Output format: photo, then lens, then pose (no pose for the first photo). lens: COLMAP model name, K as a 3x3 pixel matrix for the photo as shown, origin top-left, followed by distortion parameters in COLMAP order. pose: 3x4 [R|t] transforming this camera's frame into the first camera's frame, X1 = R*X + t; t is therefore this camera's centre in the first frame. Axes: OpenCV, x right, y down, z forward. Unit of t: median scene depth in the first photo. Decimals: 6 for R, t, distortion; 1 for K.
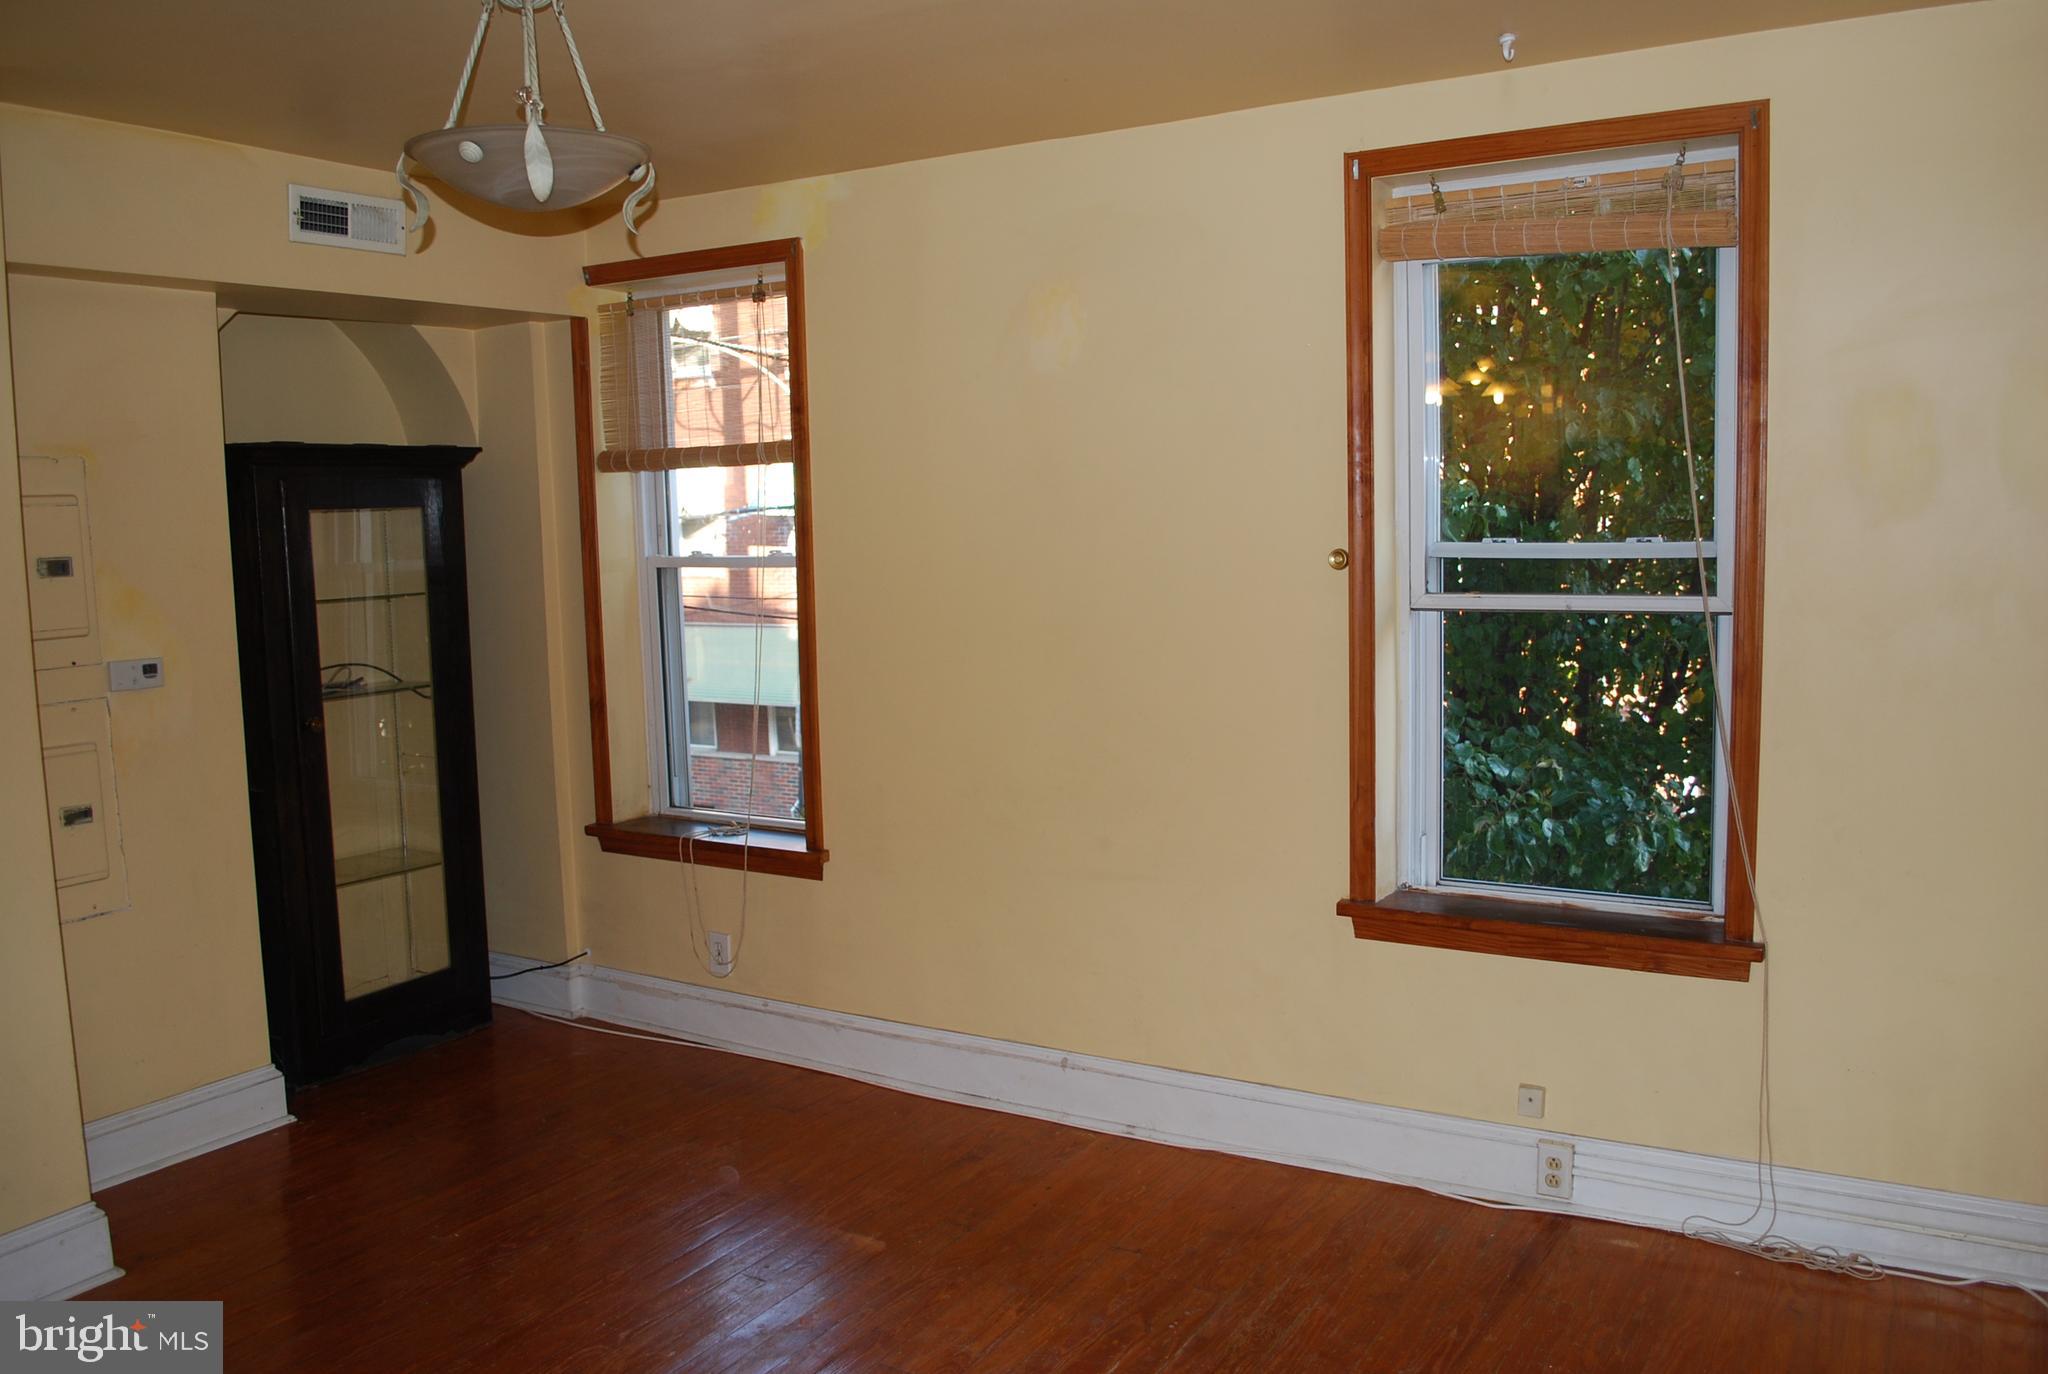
lens RADIAL K [[1613.6, 0, 1055.9], [0, 1613.6, 685.0], [0, 0, 1]] dist [-0.082520, 0.008646]
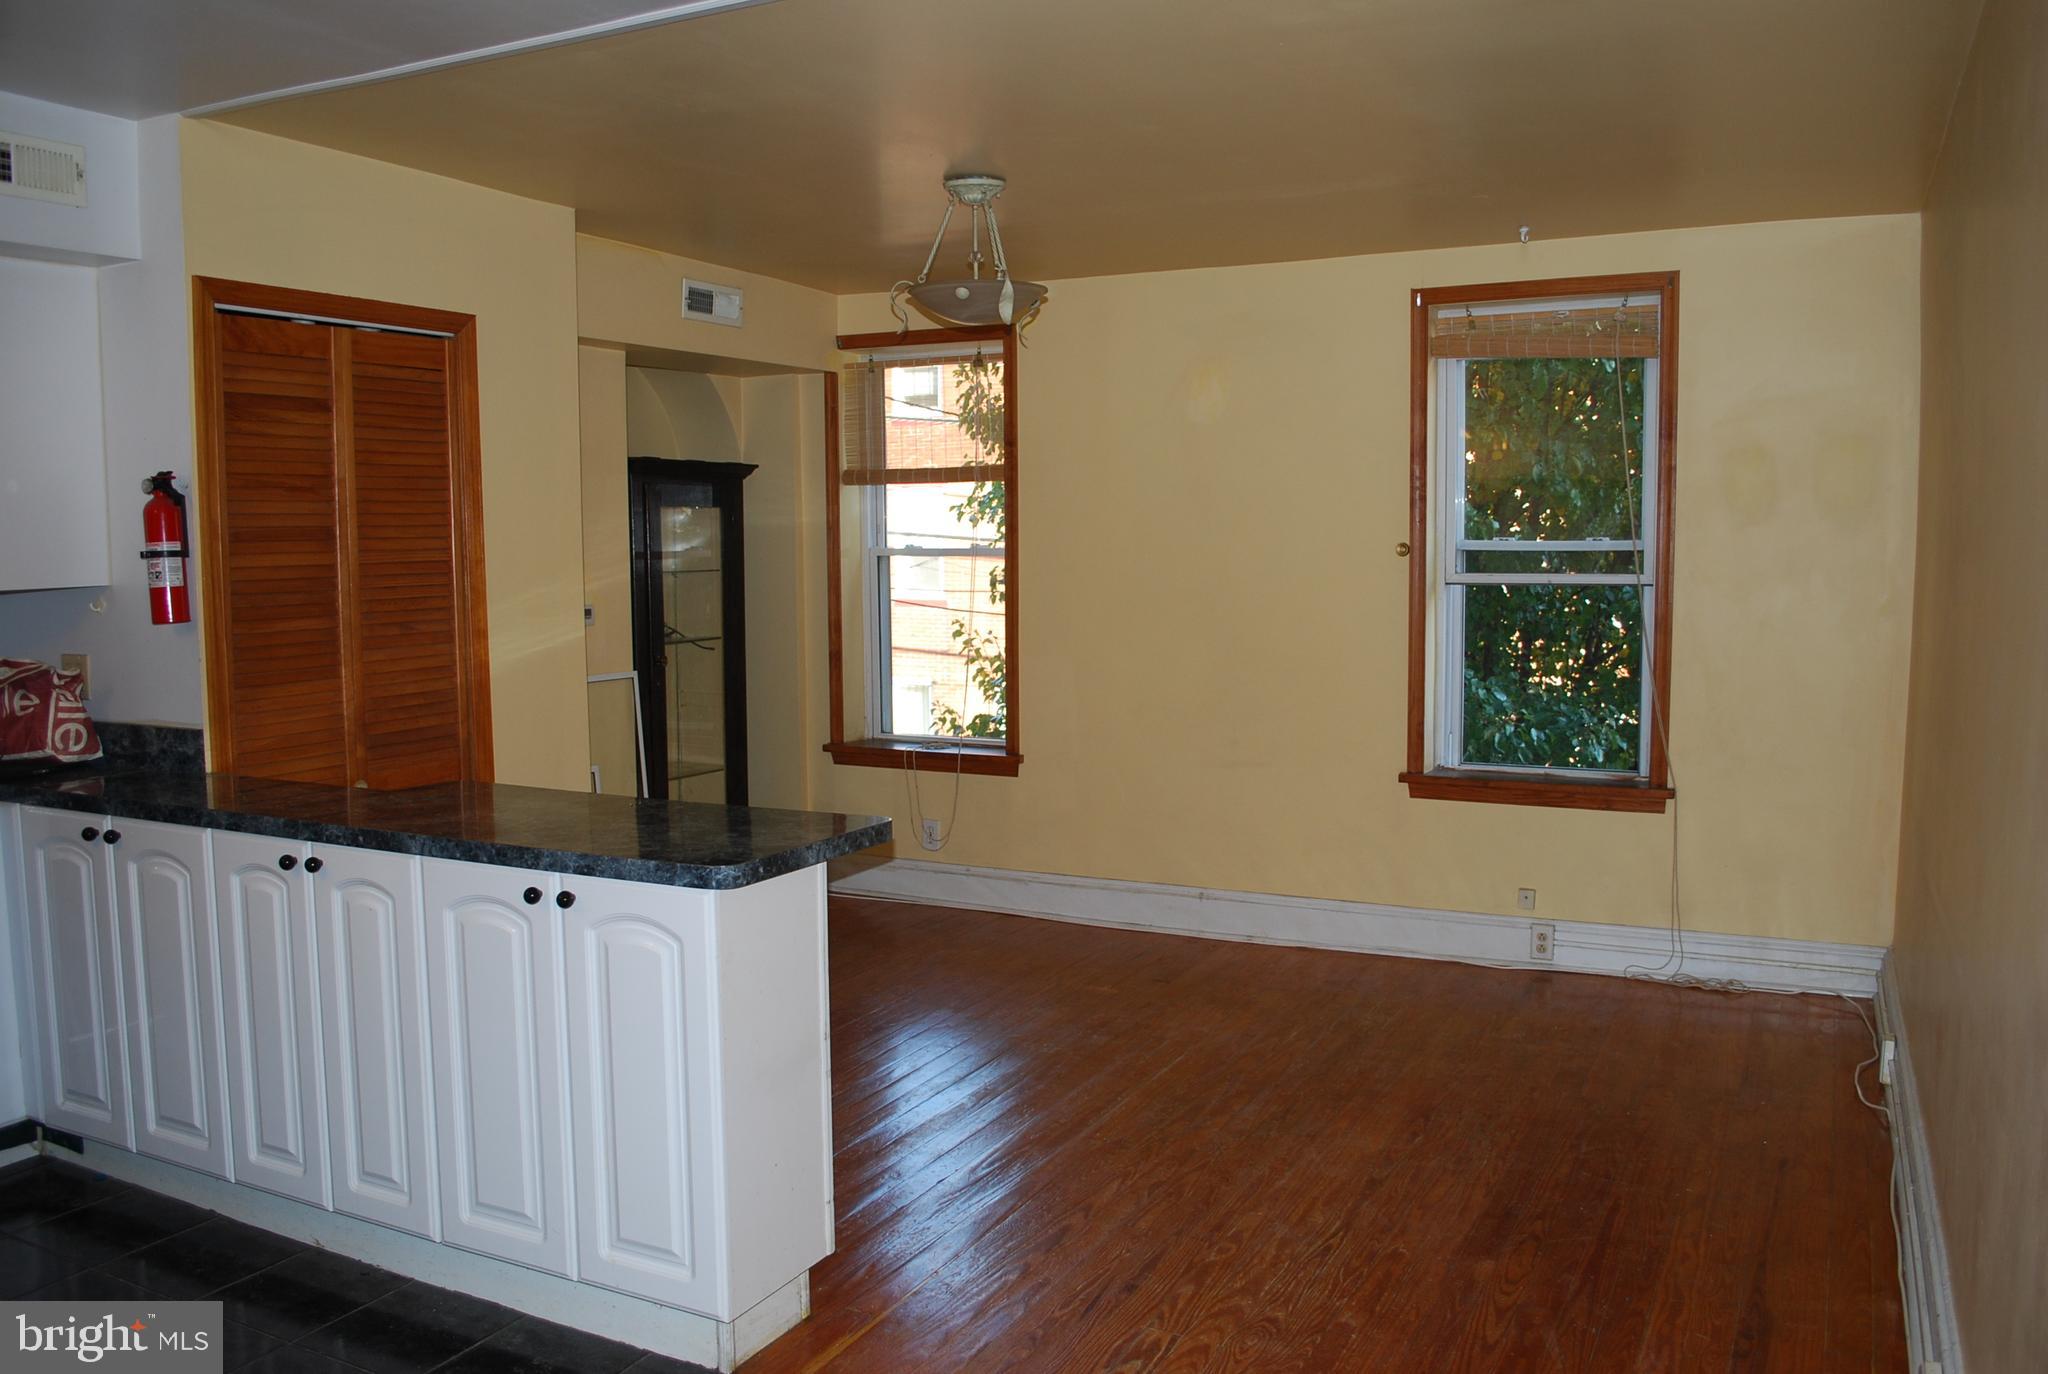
lens RADIAL K [[1613.6, 0, 1055.9], [0, 1613.6, 685.0], [0, 0, 1]] dist [-0.082520, 0.008646]
pose [[0.997606, 0.010088, 0.068416, -0.257637], [-0.008788, 0.999776, -0.019277, 0.083764], [-0.068595, 0.018630, 0.997471, -0.507116]]
